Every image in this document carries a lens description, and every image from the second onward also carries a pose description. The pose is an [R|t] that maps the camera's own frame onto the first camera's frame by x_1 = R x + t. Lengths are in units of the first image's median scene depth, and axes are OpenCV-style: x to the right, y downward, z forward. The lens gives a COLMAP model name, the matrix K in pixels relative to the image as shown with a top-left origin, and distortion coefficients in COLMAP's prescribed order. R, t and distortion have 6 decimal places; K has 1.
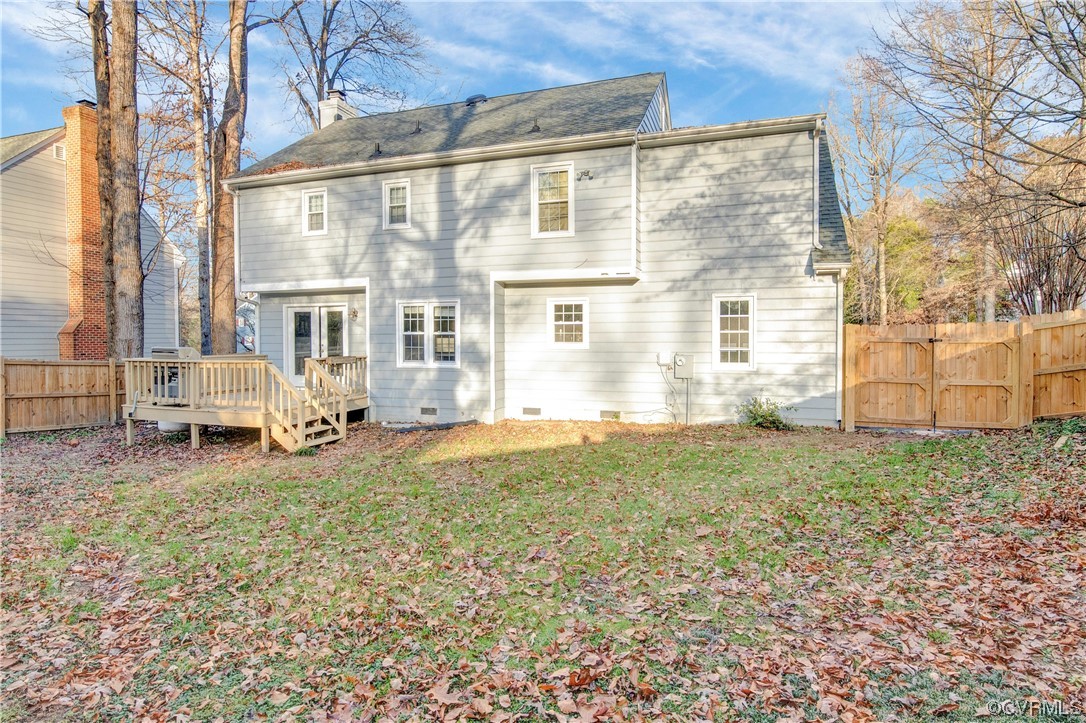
lens RADIAL K [[613.2, 0, 529.7], [0, 613.2, 343.9], [0, 0, 1]] dist [-0.003624, 0.000262]
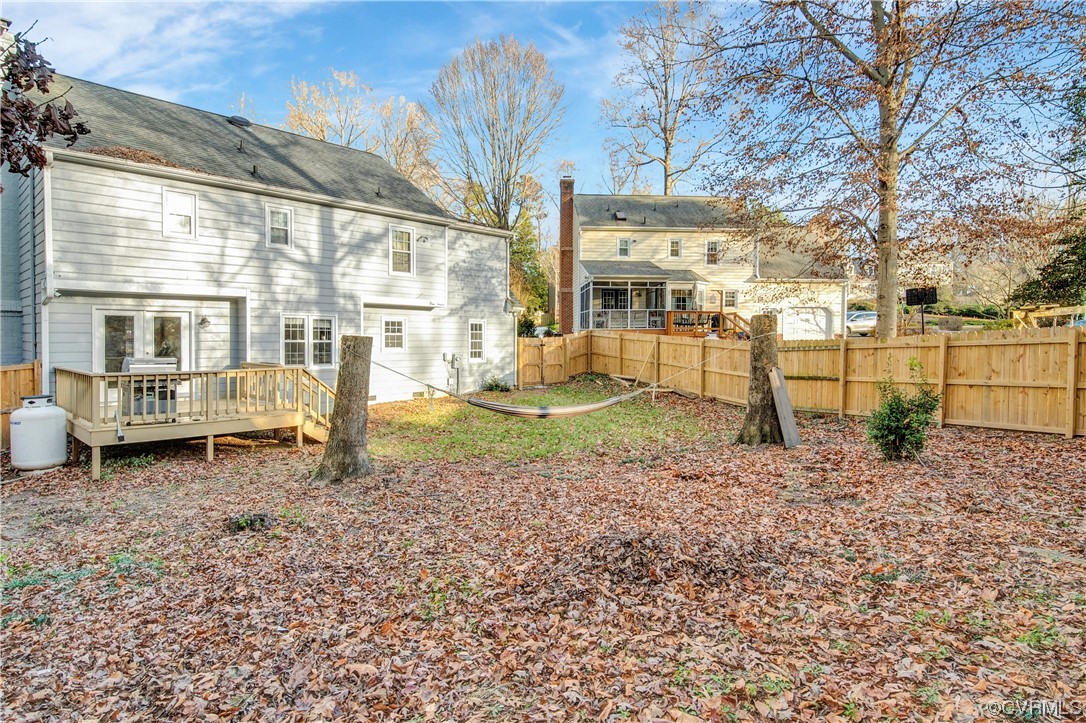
lens RADIAL K [[613.2, 0, 529.7], [0, 613.2, 343.9], [0, 0, 1]] dist [-0.003624, 0.000262]
pose [[0.381127, -0.002806, 0.924519, -1.139722], [0.018272, 0.999823, -0.004498, 0.001180], [-0.924342, 0.018607, 0.381110, 0.159472]]
